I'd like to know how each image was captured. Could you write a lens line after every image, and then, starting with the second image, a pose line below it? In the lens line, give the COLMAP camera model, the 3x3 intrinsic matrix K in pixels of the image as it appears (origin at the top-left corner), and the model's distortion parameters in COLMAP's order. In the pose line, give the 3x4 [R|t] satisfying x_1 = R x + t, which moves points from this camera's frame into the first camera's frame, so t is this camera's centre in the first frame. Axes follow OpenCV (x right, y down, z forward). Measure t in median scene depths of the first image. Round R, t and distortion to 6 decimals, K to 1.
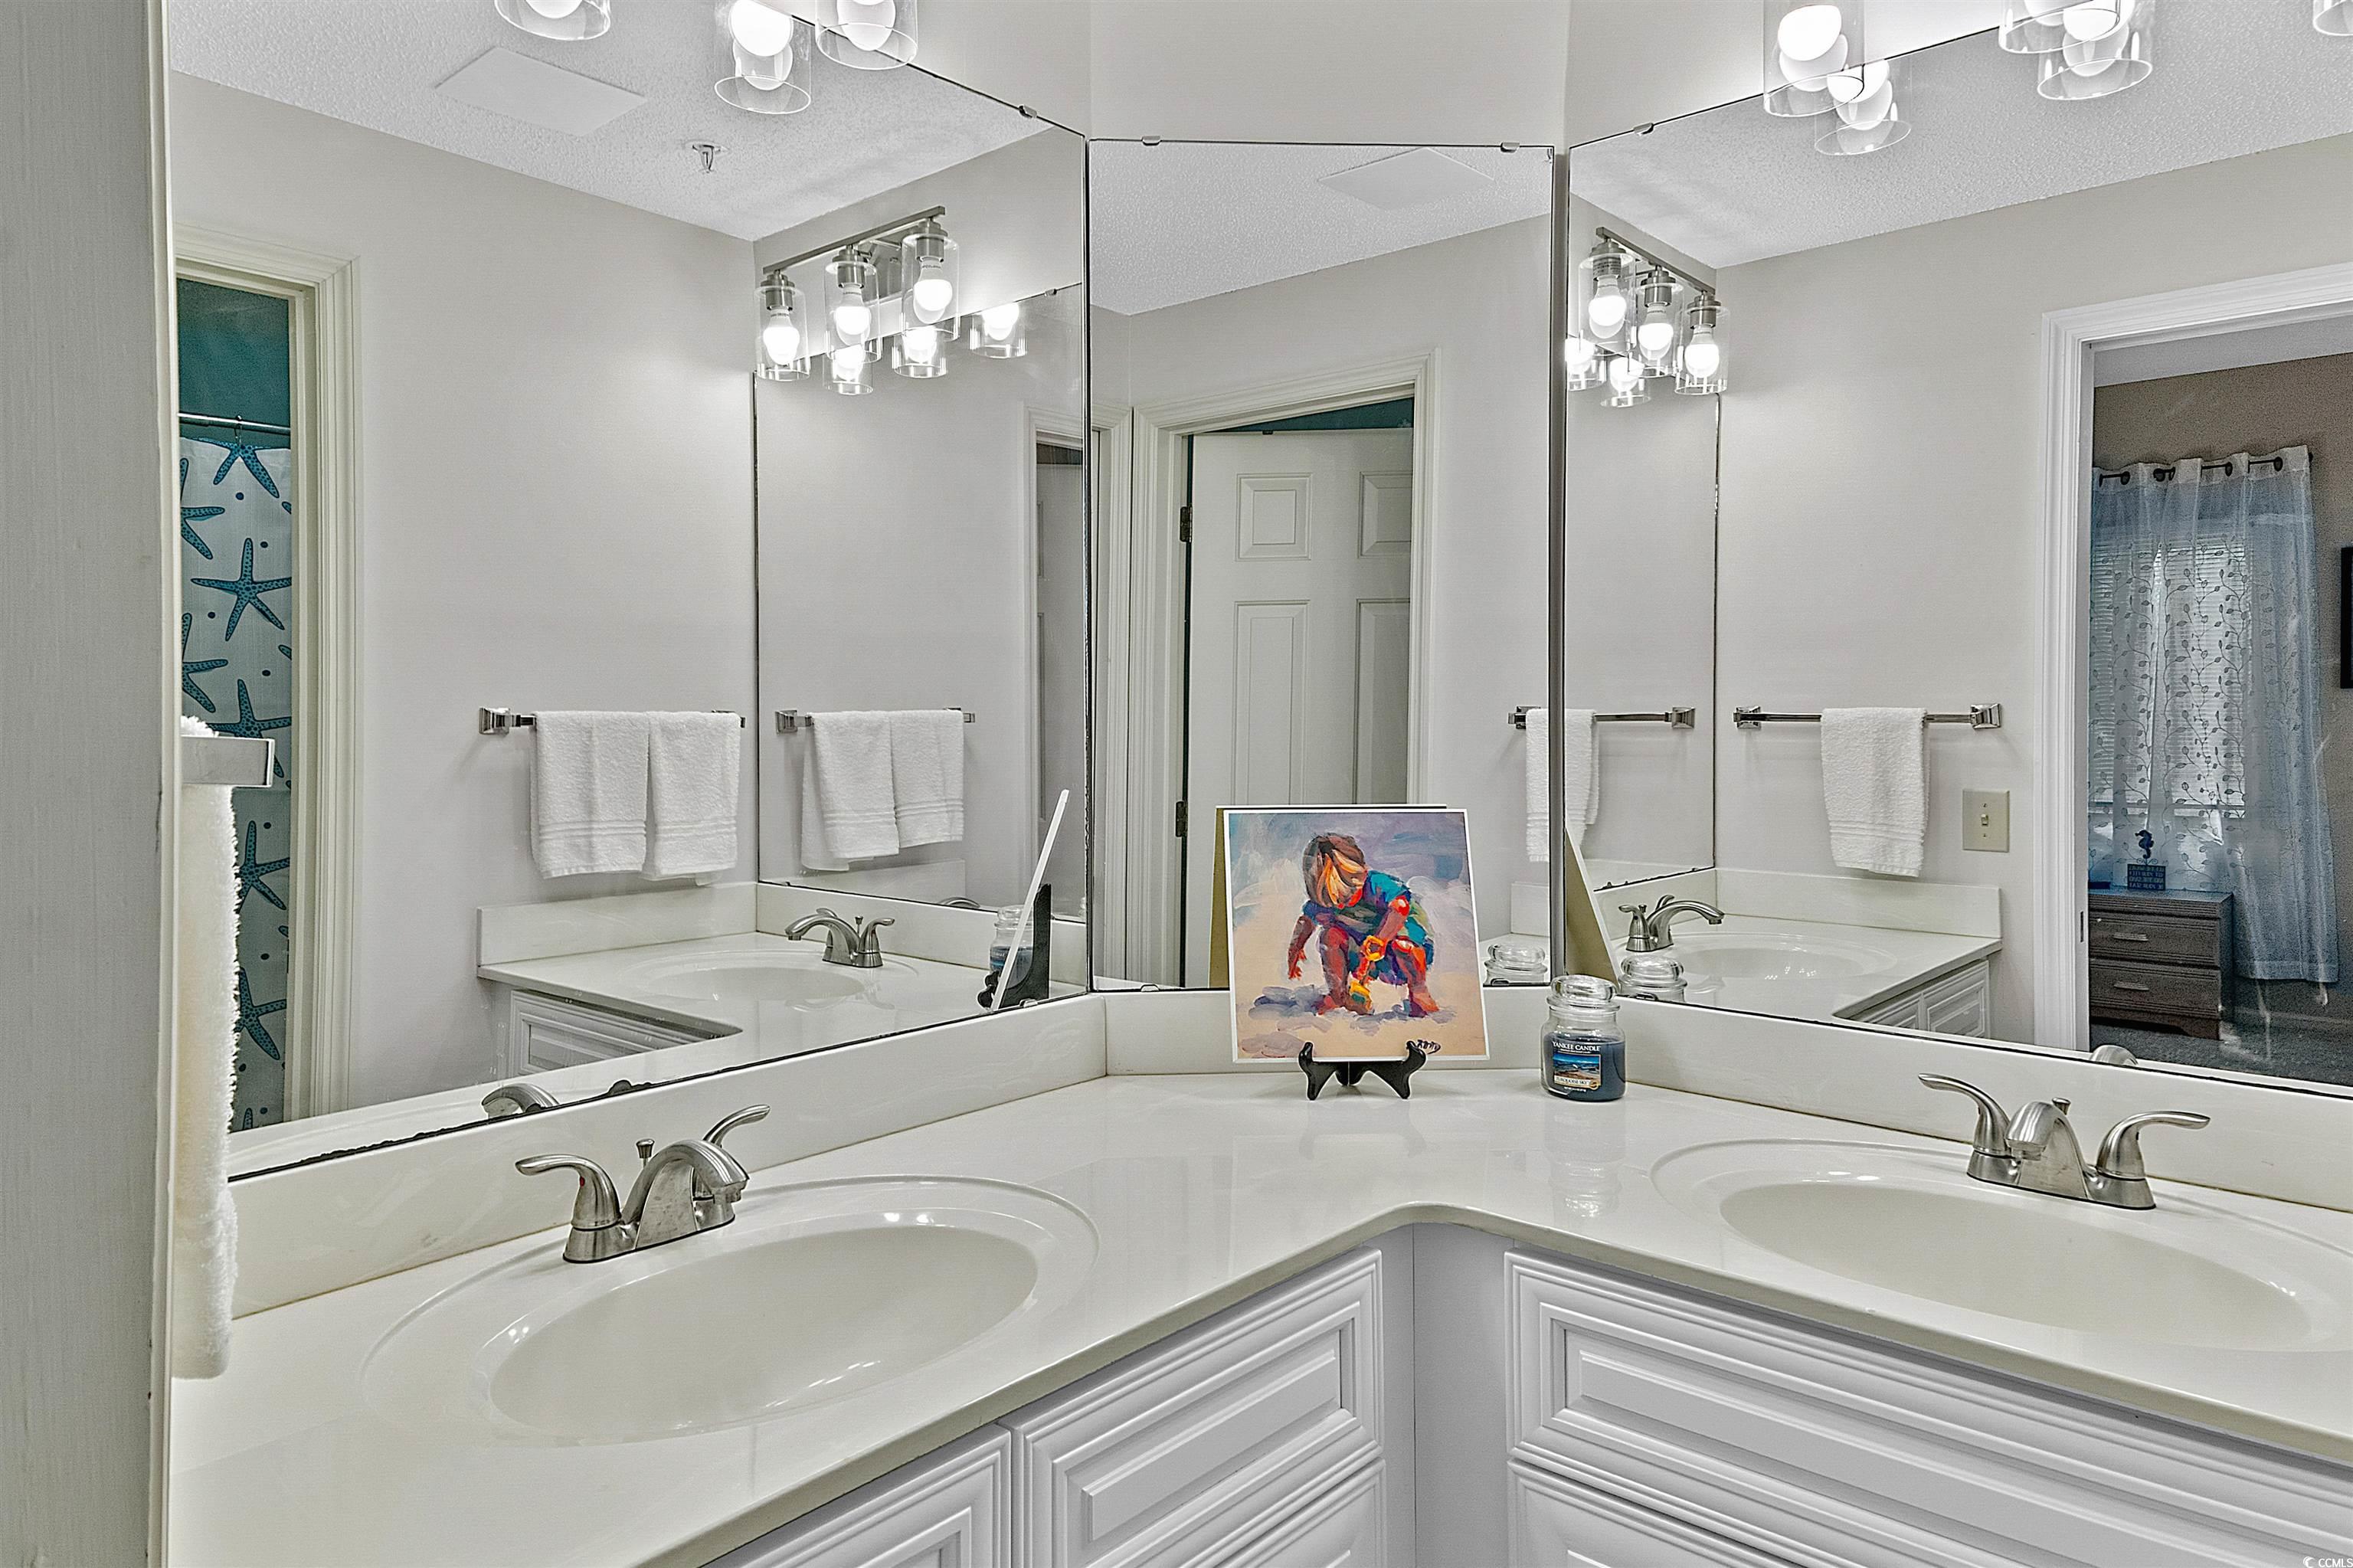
lens RADIAL K [[1485.2, 0, 1176.5], [0, 1485.2, 784.0], [0, 0, 1]] dist [0.003115, 0.000173]
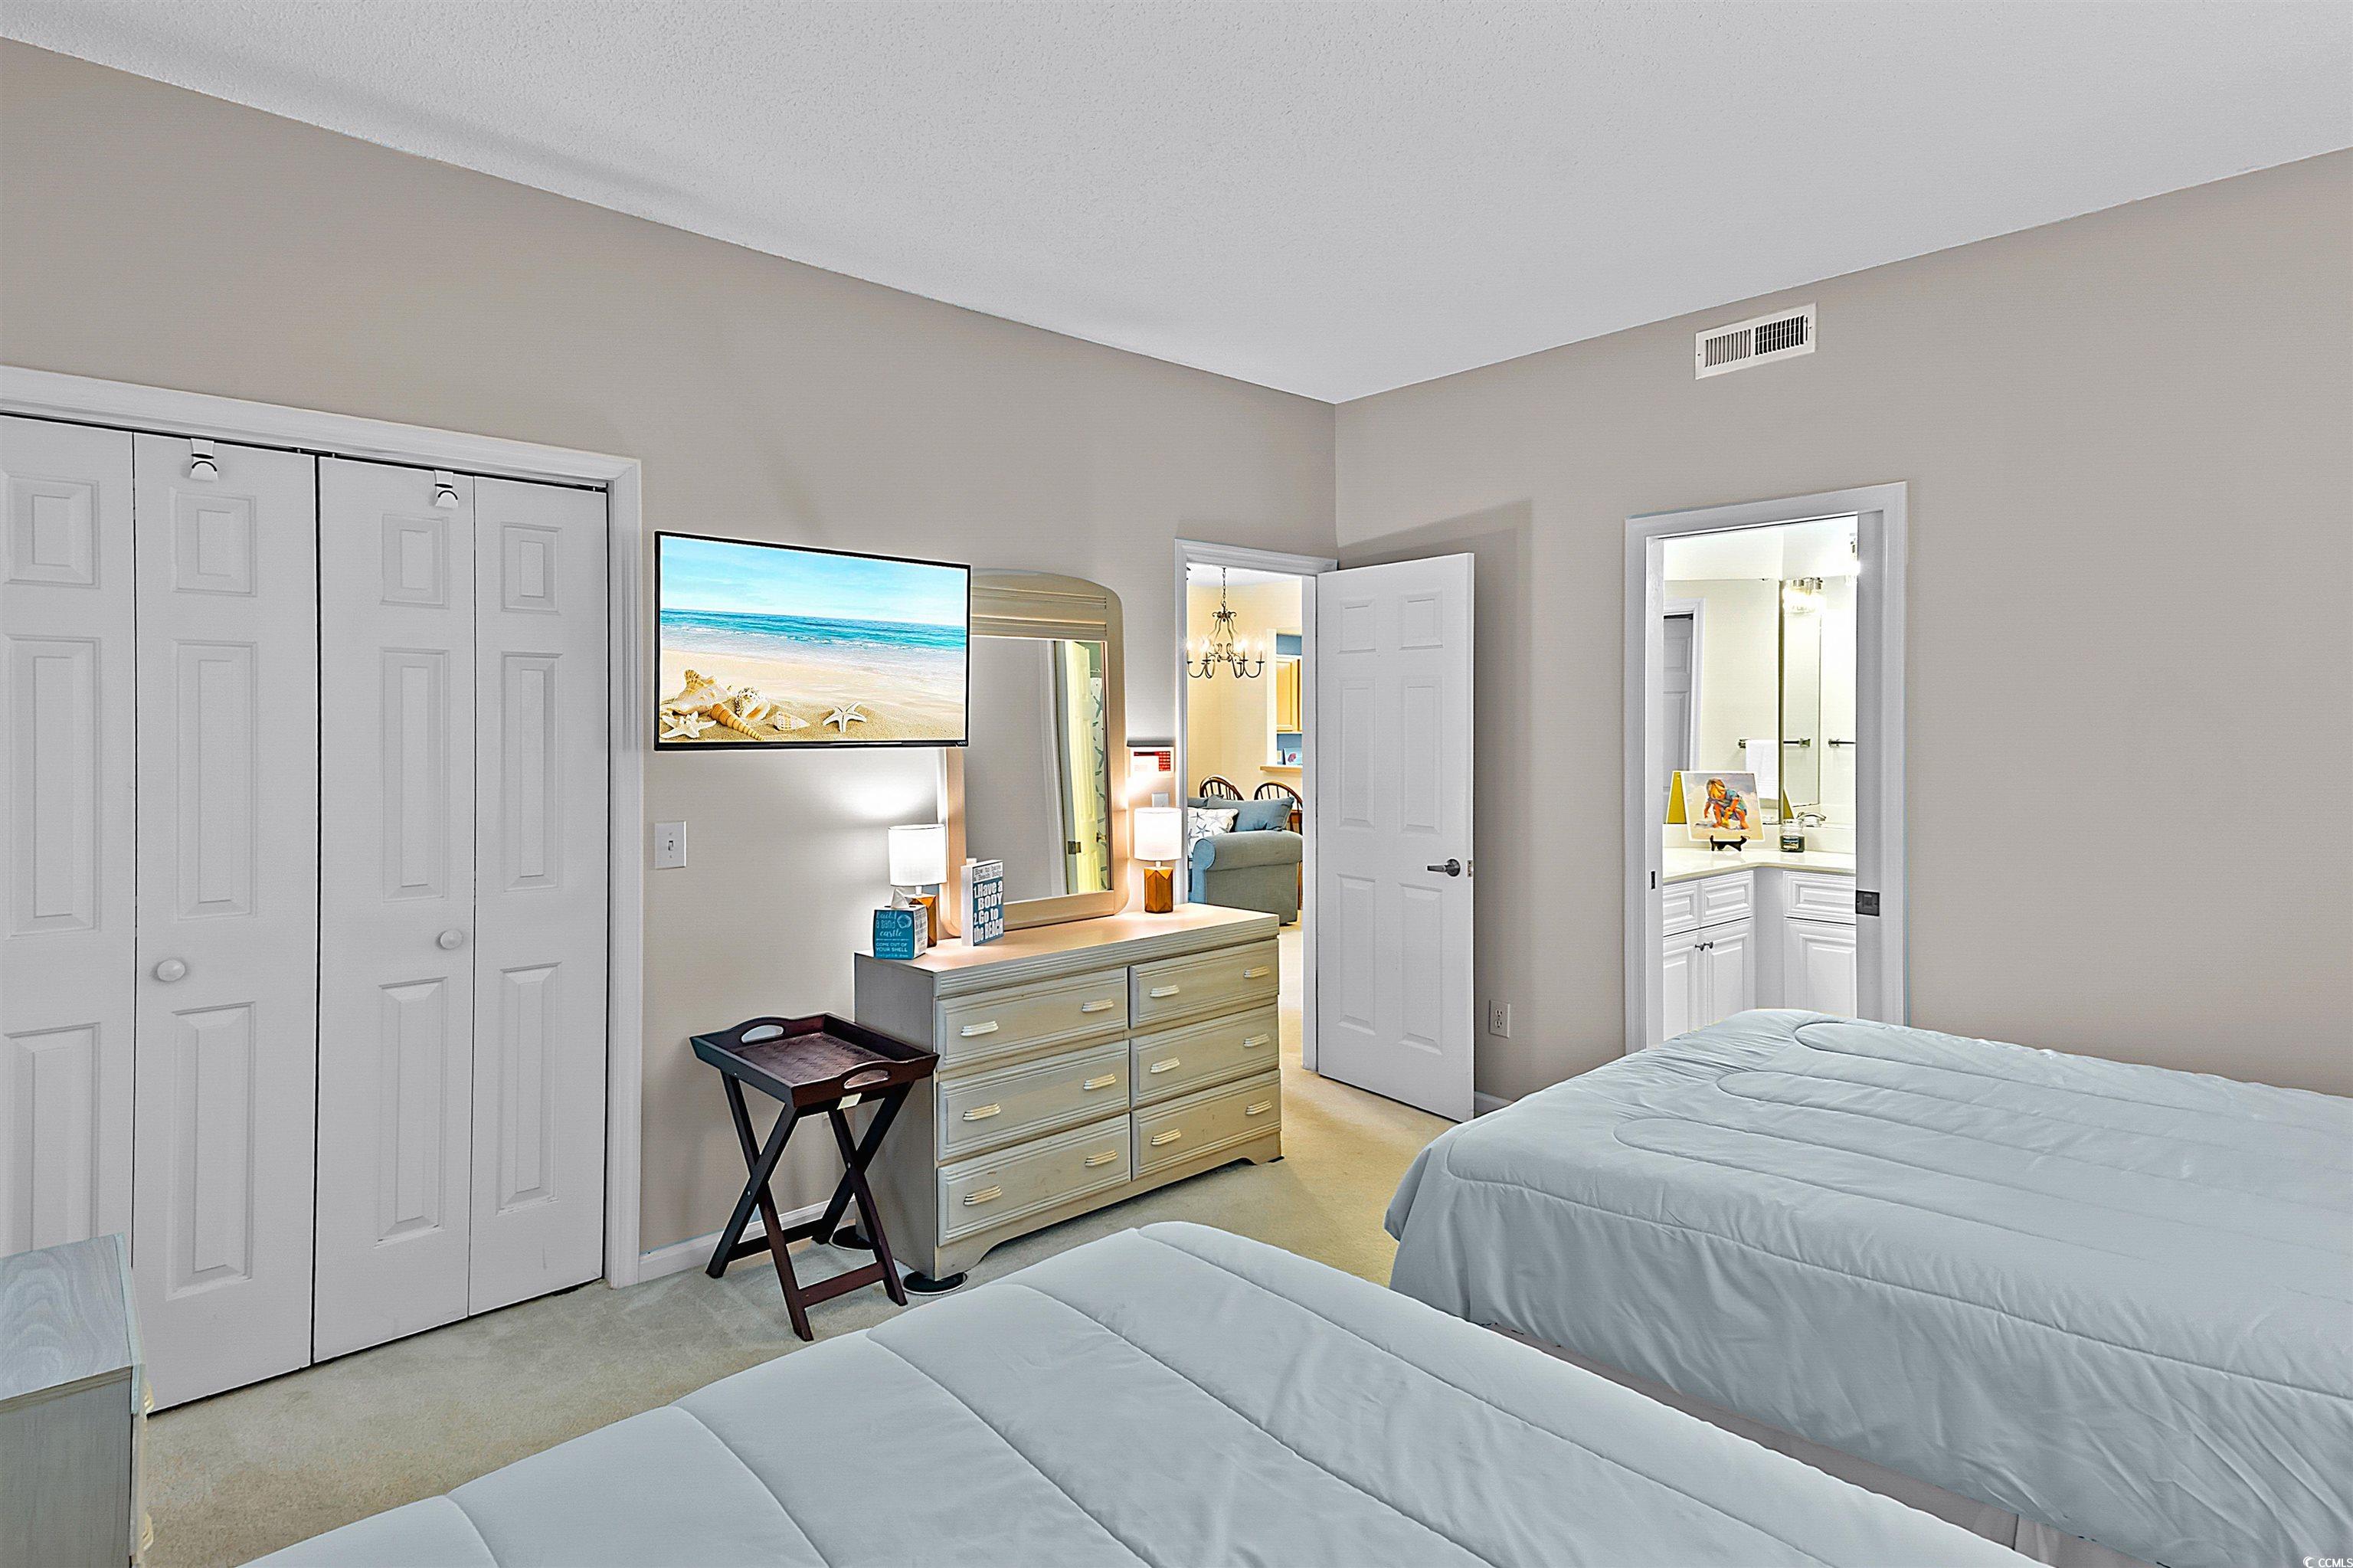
lens RADIAL K [[1191.2, 0, 1178.9], [0, 1191.2, 725.6], [0, 0, 1]] dist [0.026891, 0.000040]
pose [[0.992816, 0.012087, -0.119035, -0.860072], [-0.016219, 0.999297, -0.033807, 0.023437], [0.118543, 0.035495, 0.992314, -2.083084]]
